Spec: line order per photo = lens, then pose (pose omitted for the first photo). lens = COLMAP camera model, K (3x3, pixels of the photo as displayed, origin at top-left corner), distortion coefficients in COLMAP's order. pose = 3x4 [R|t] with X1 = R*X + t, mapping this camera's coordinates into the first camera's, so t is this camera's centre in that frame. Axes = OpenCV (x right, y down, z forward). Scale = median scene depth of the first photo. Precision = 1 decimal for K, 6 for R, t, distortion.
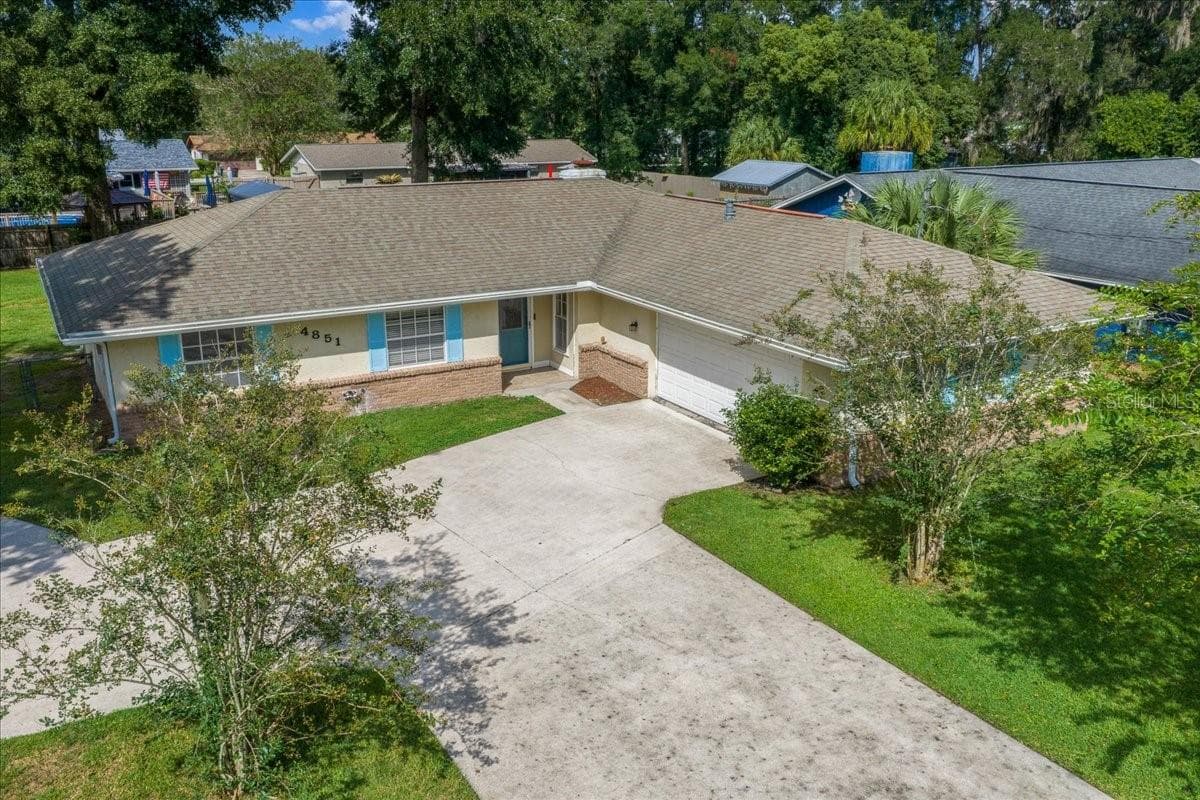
lens RADIAL K [[994.0, 0, 598.2], [0, 994.0, 400.5], [0, 0, 1]] dist [0.012150, -0.012529]
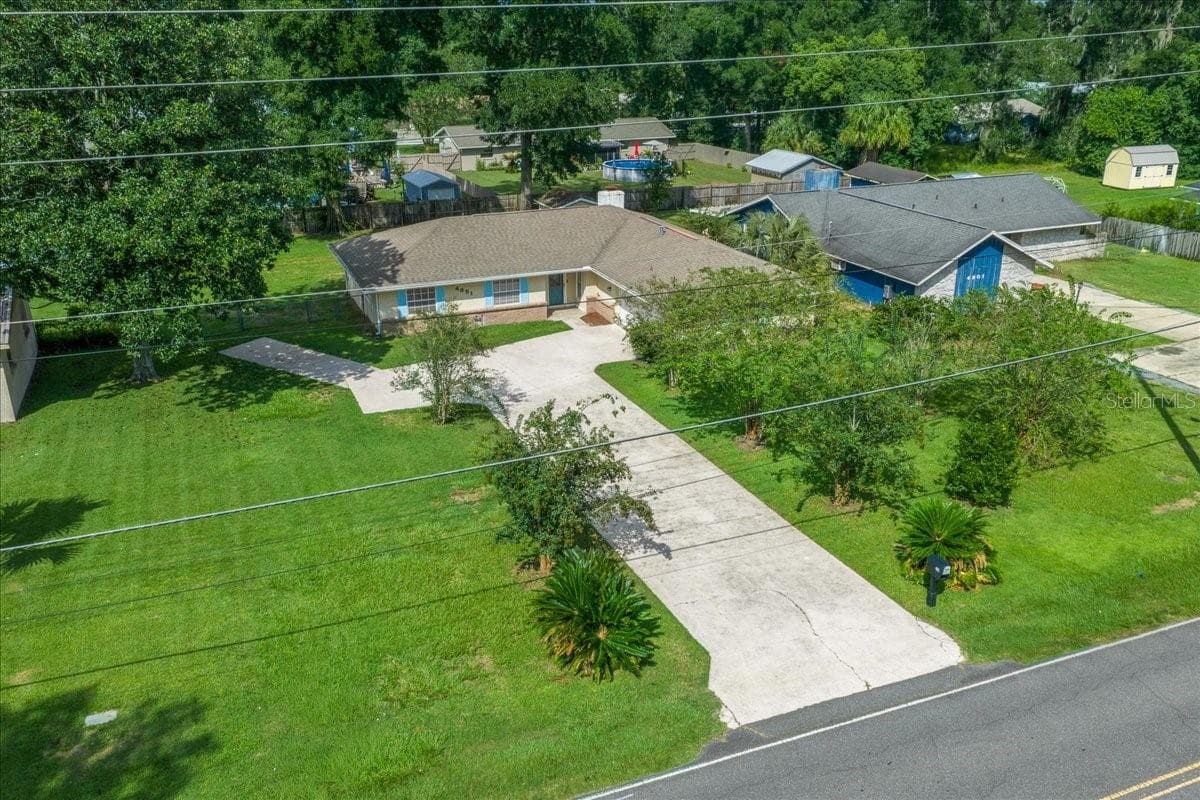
lens RADIAL K [[994.0, 0, 599.0], [0, 994.0, 399.1], [0, 0, 1]] dist [0.012150, -0.012529]
pose [[0.991355, 0.040861, -0.124680, 0.284354], [-0.031861, 0.996798, 0.073340, 0.004085], [0.127277, -0.068734, 0.989483, -1.088429]]
